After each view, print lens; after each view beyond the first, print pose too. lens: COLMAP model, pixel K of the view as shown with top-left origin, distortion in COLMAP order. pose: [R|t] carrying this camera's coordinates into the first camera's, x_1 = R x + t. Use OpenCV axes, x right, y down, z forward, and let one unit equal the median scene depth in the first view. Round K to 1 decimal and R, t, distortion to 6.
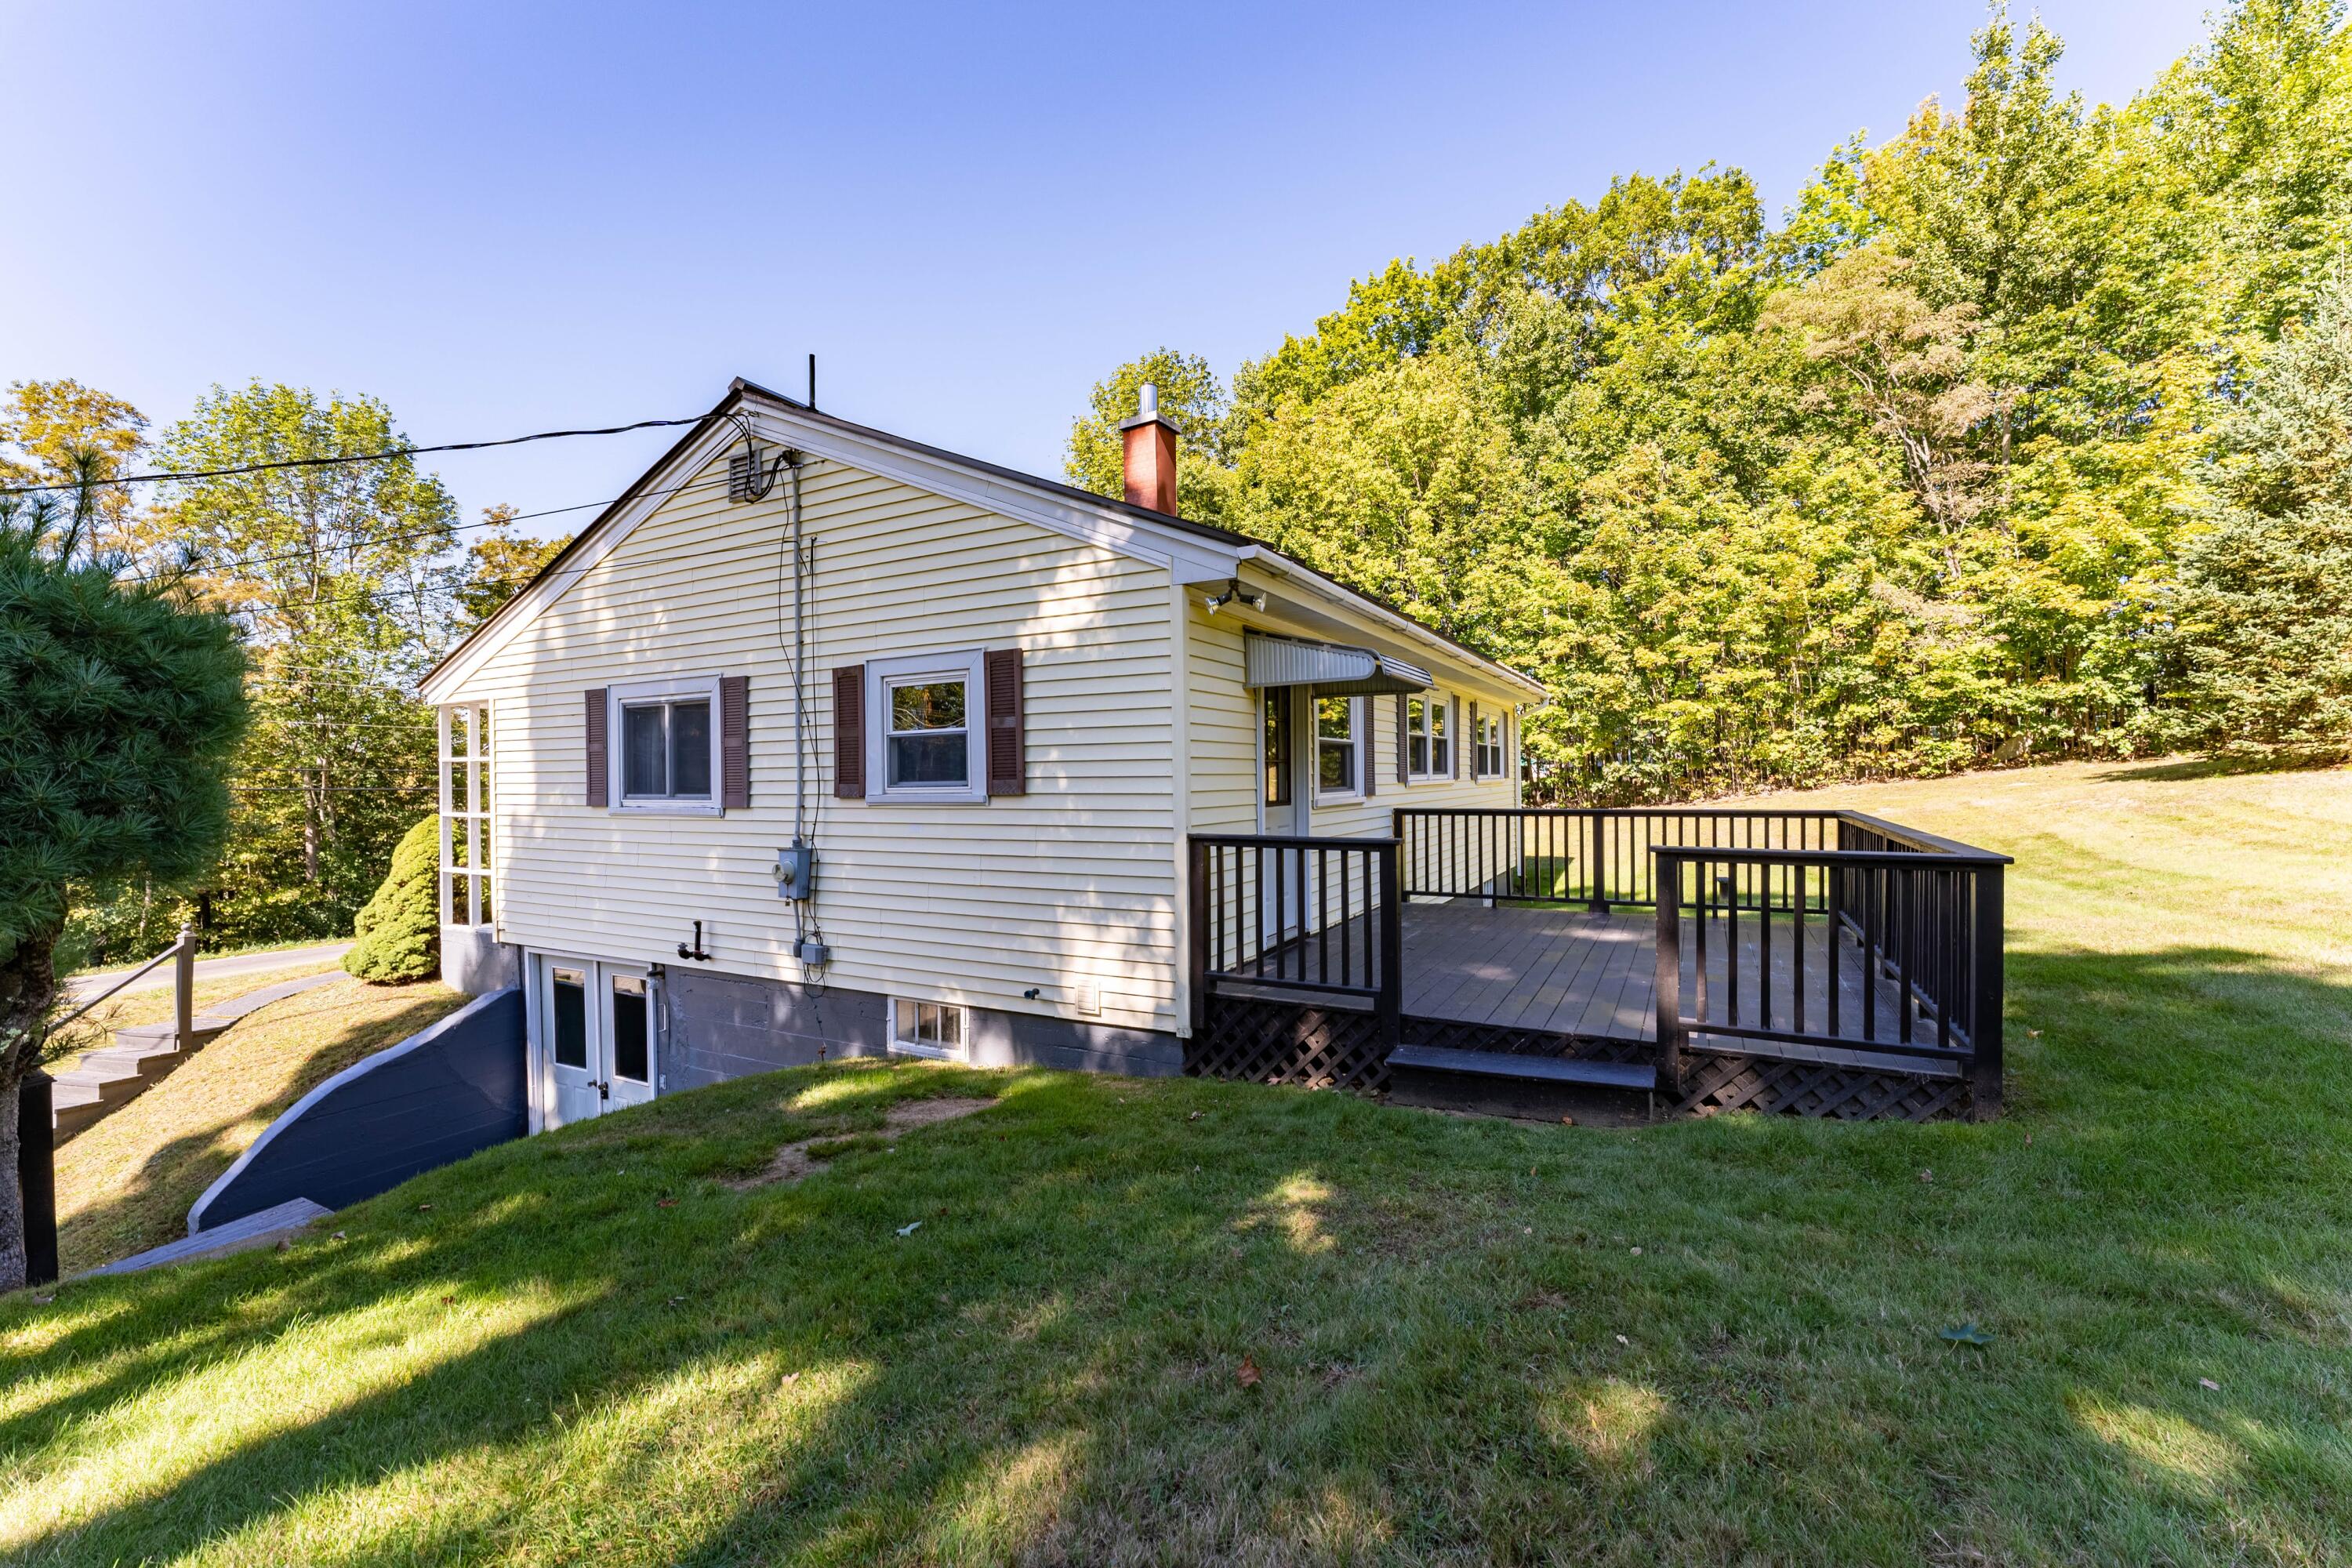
lens RADIAL K [[937.5, 0, 1189.9], [0, 937.5, 779.0], [0, 0, 1]] dist [-0.002059, -0.000369]
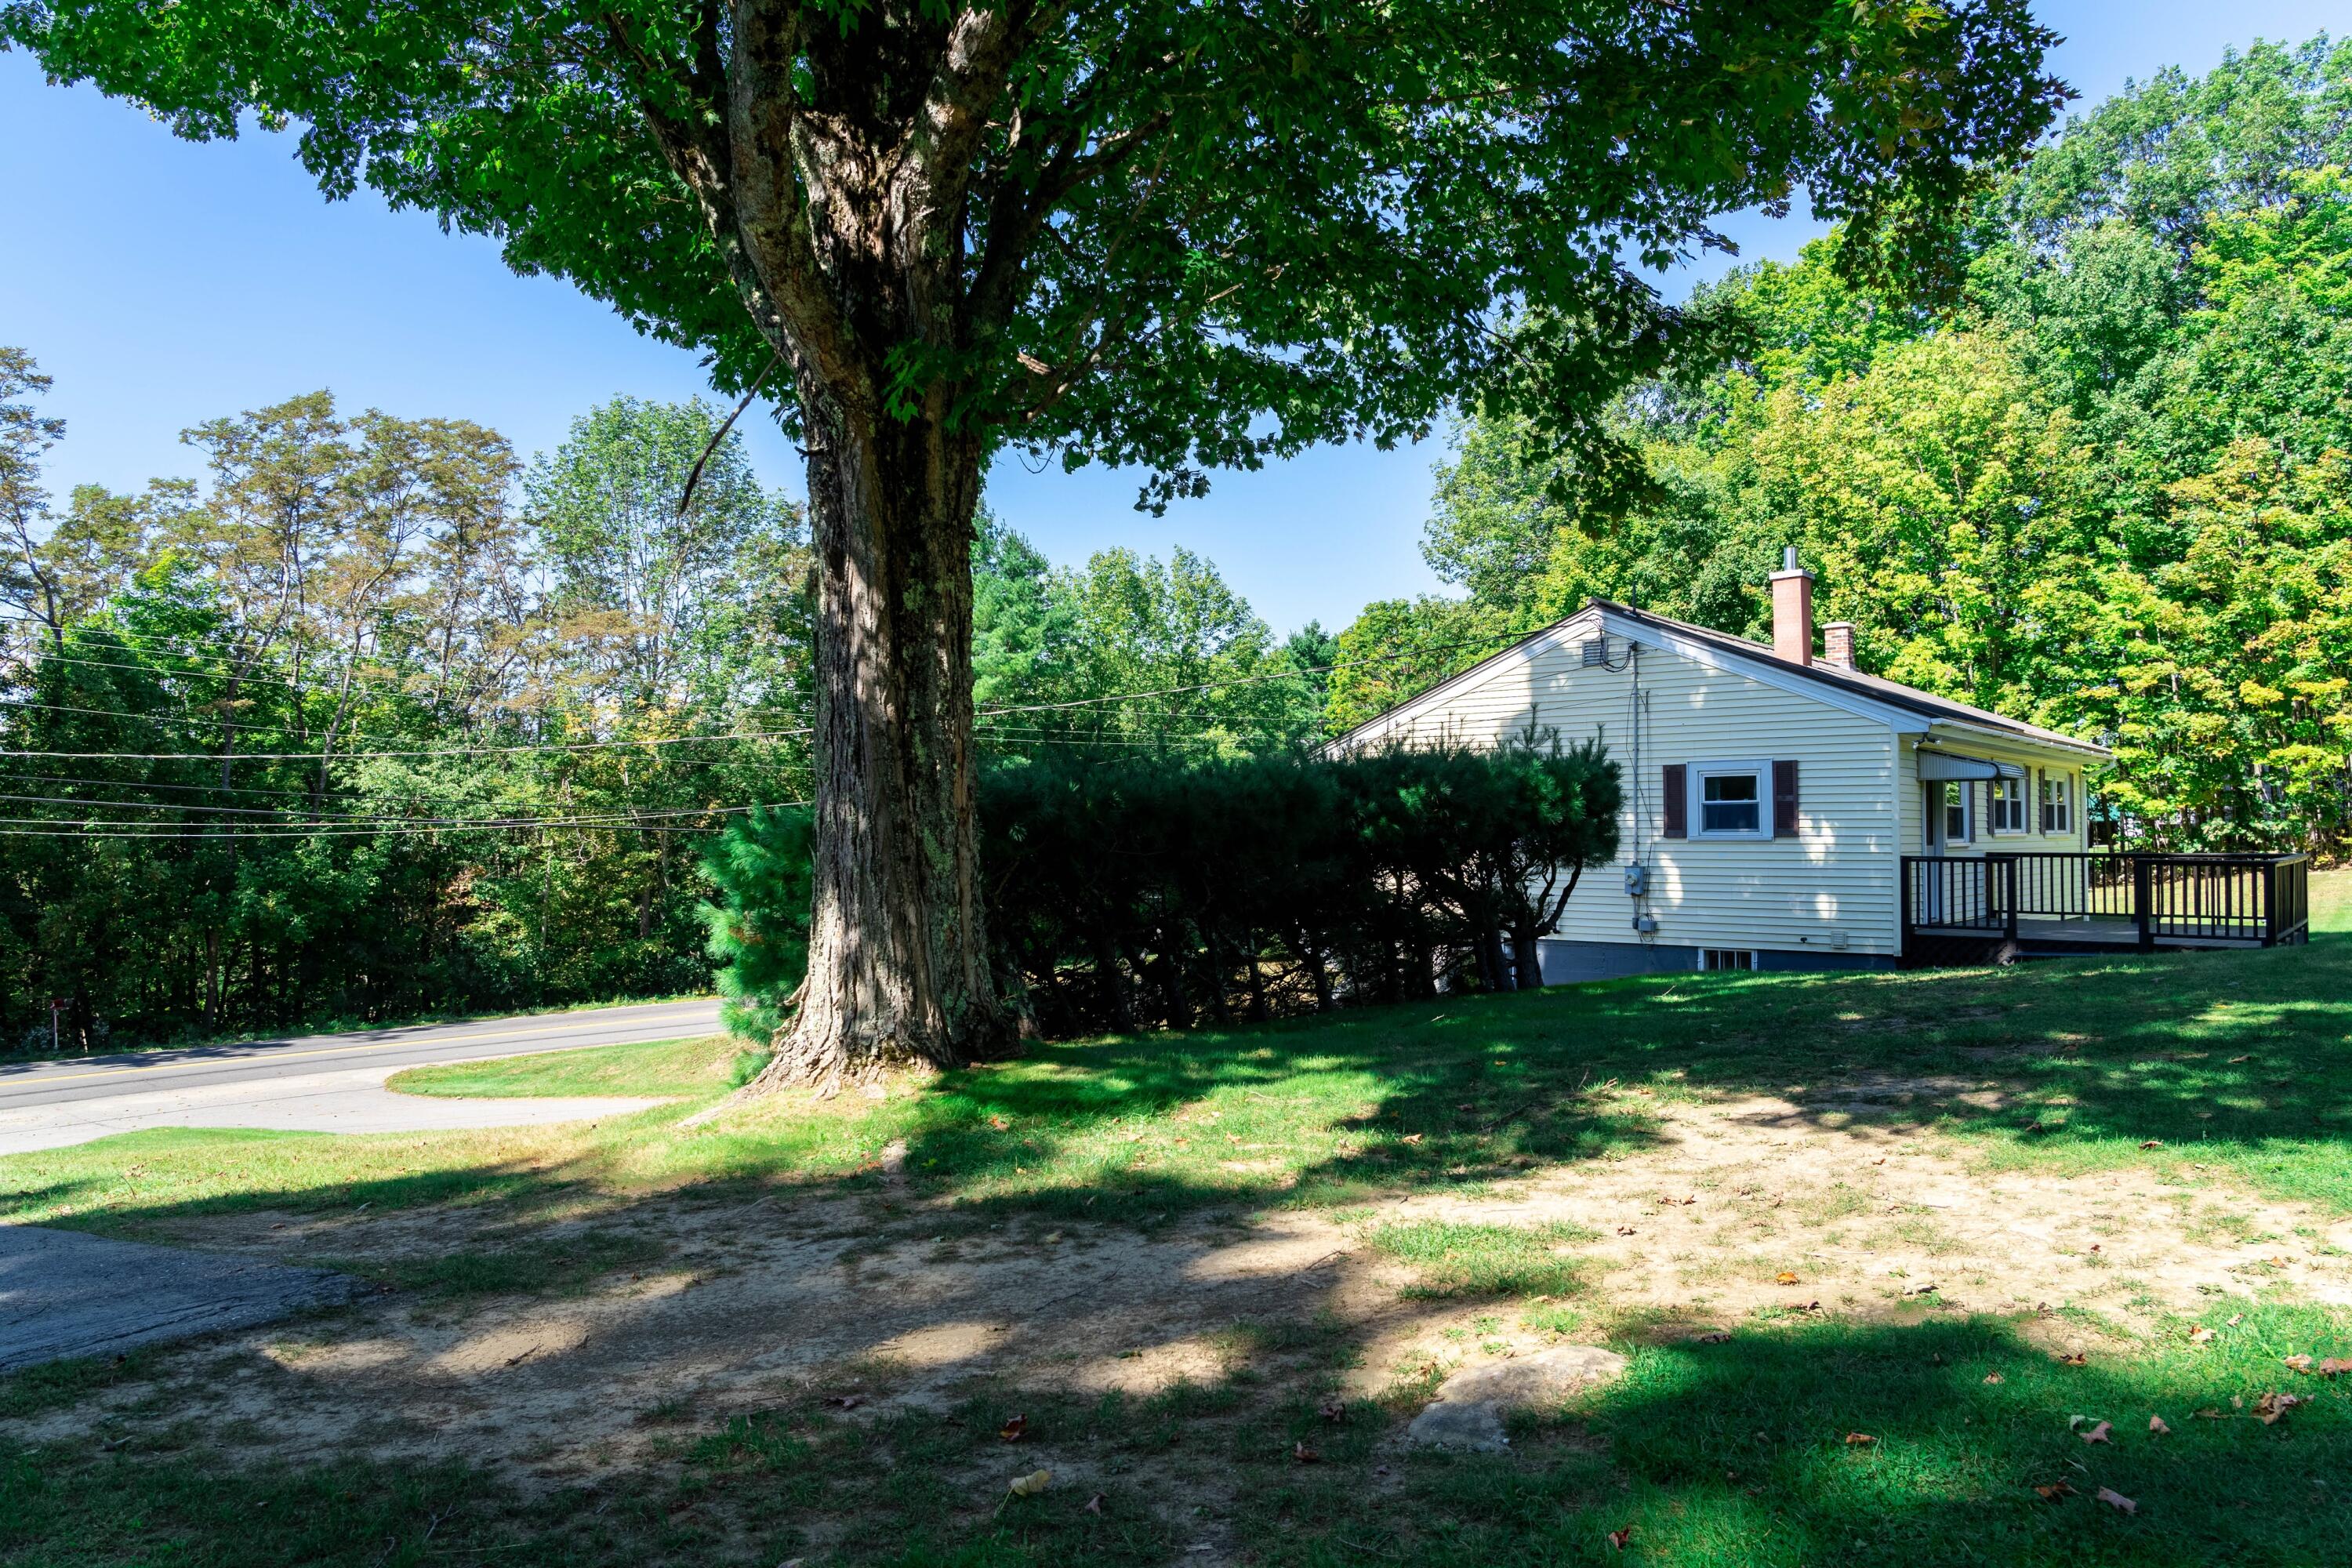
lens RADIAL K [[1575.7, 0, 1176.0], [0, 1575.7, 784.0], [0, 0, 1]] dist [-0.010938, -0.001939]
pose [[0.980650, 0.005041, -0.195704, -0.201072], [-0.011511, 0.999424, -0.031936, 0.006921], [0.195430, 0.033571, 0.980143, -0.609891]]
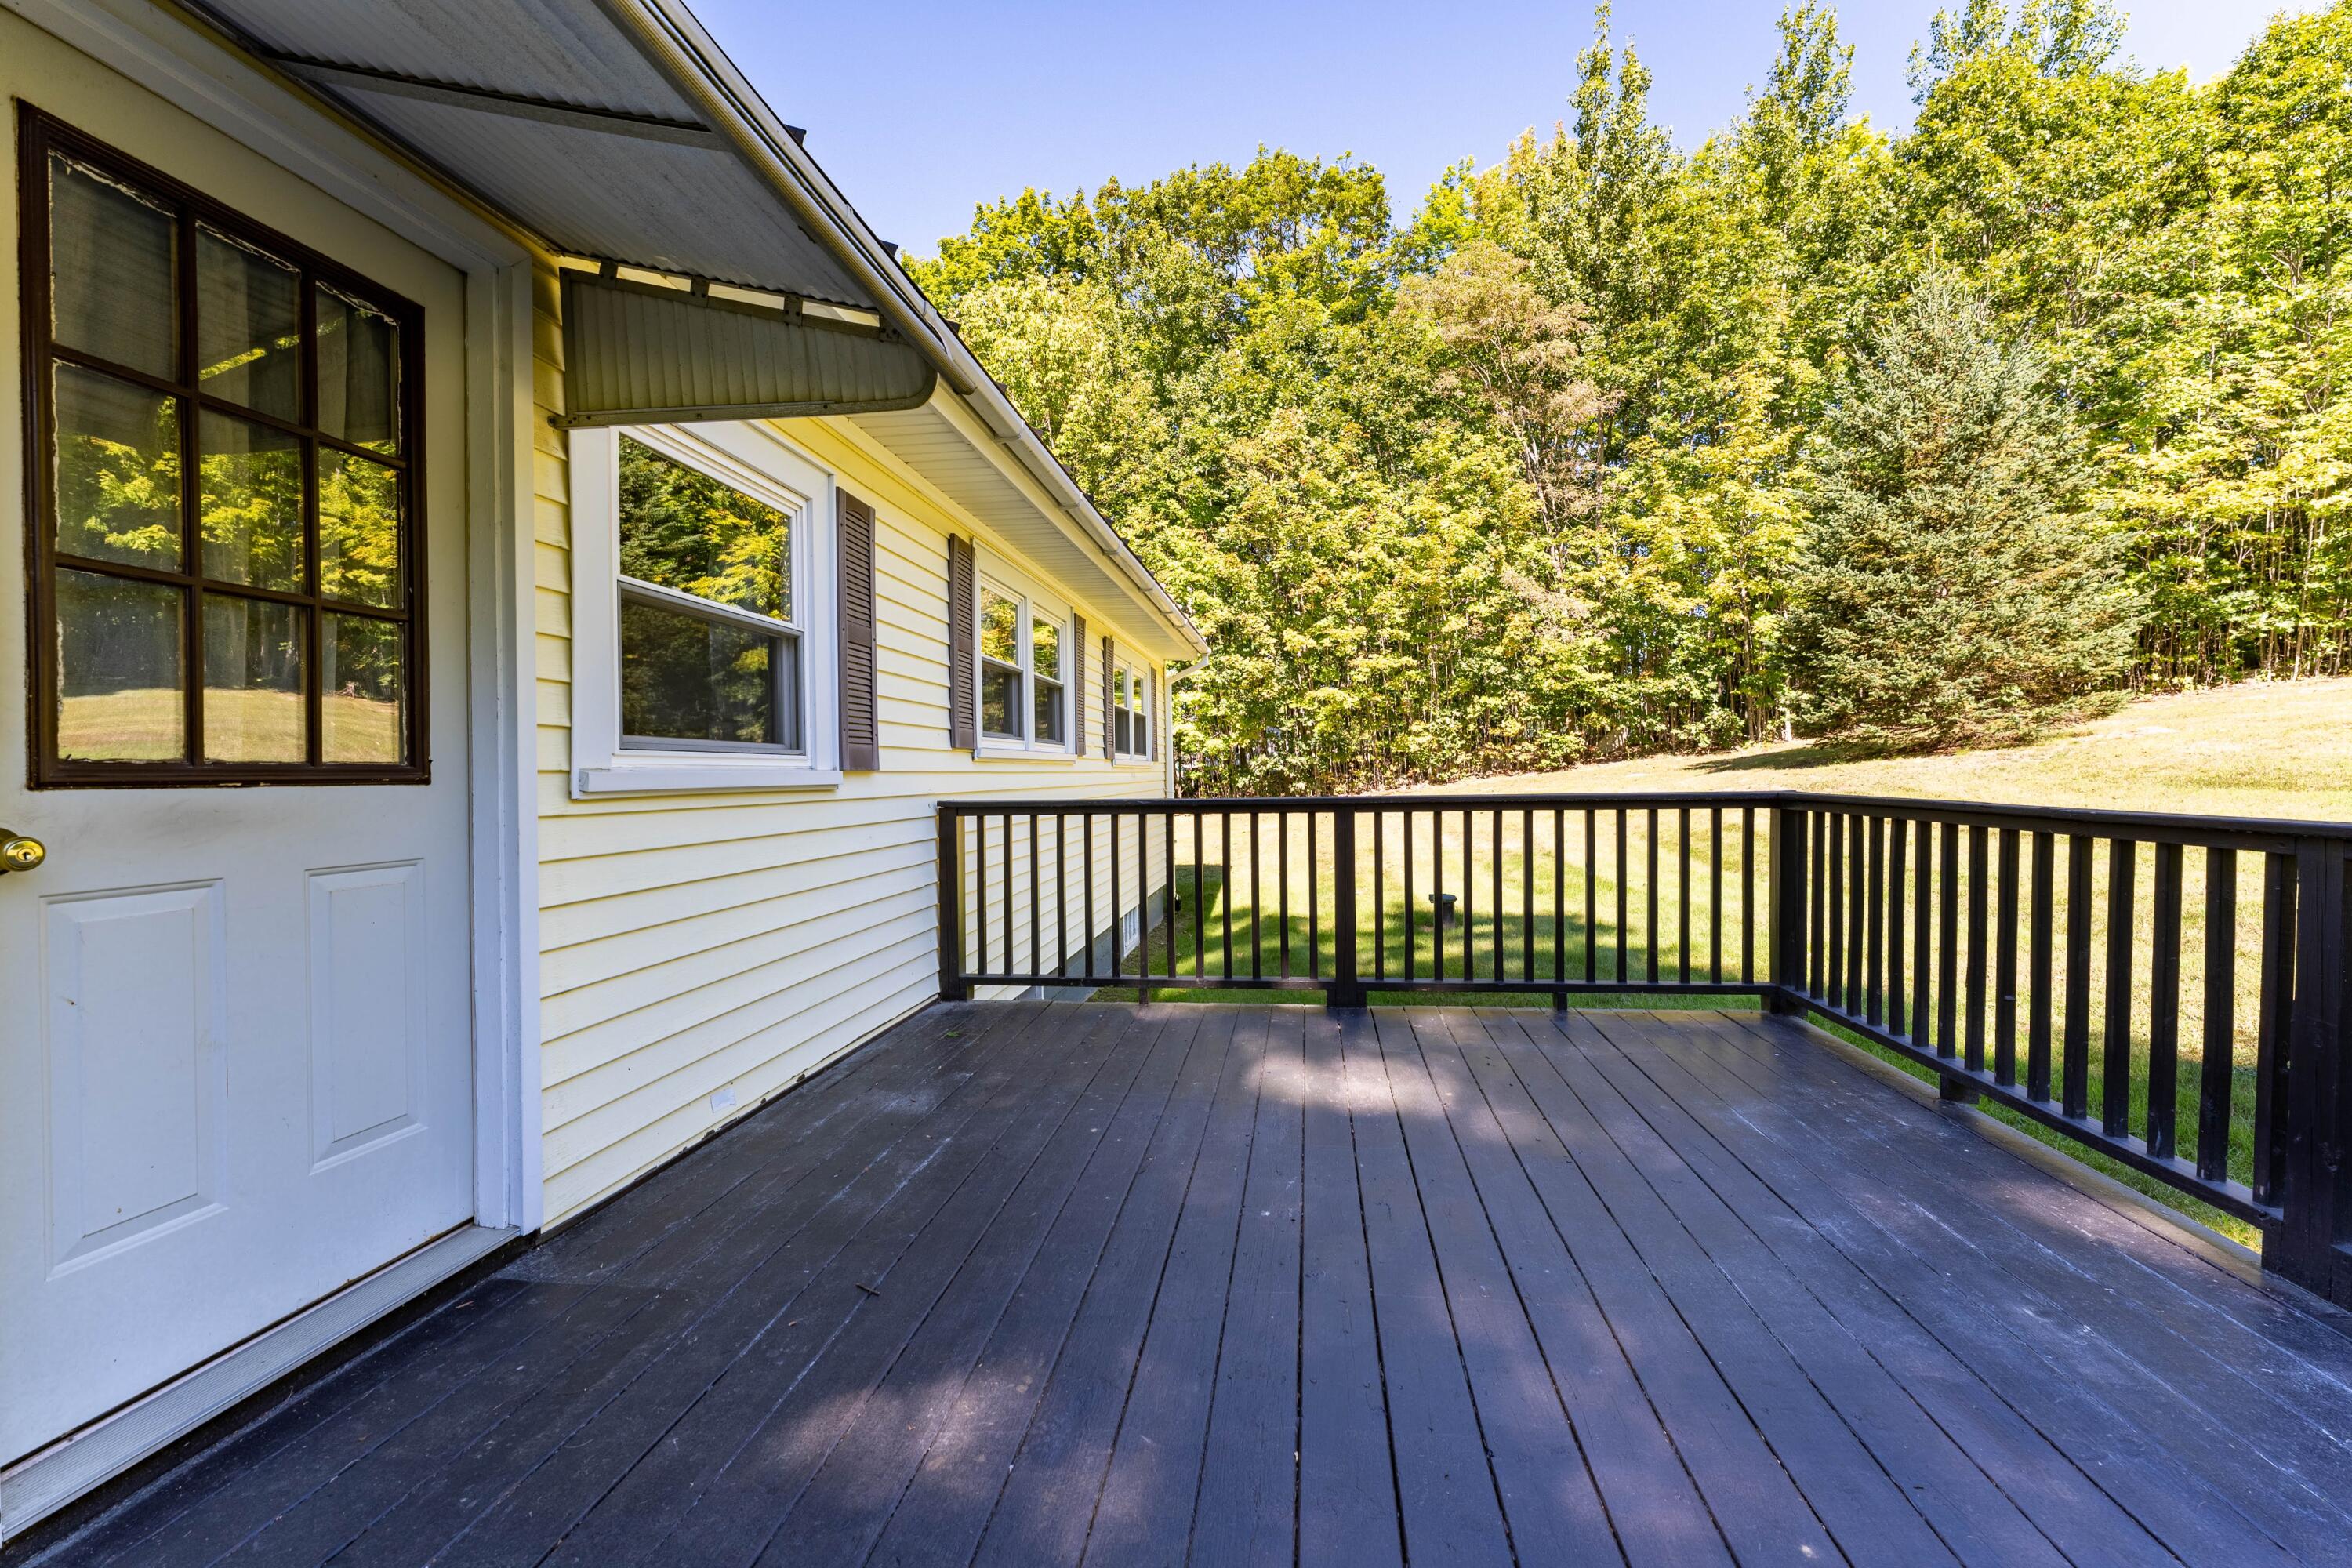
lens RADIAL K [[937.5, 0, 1189.9], [0, 937.5, 779.0], [0, 0, 1]] dist [-0.002059, -0.000369]
pose [[0.931576, -0.002600, 0.363538, 0.062653], [0.003363, 0.999993, -0.001466, 0.008030], [-0.363531, 0.002588, 0.931578, 0.197493]]
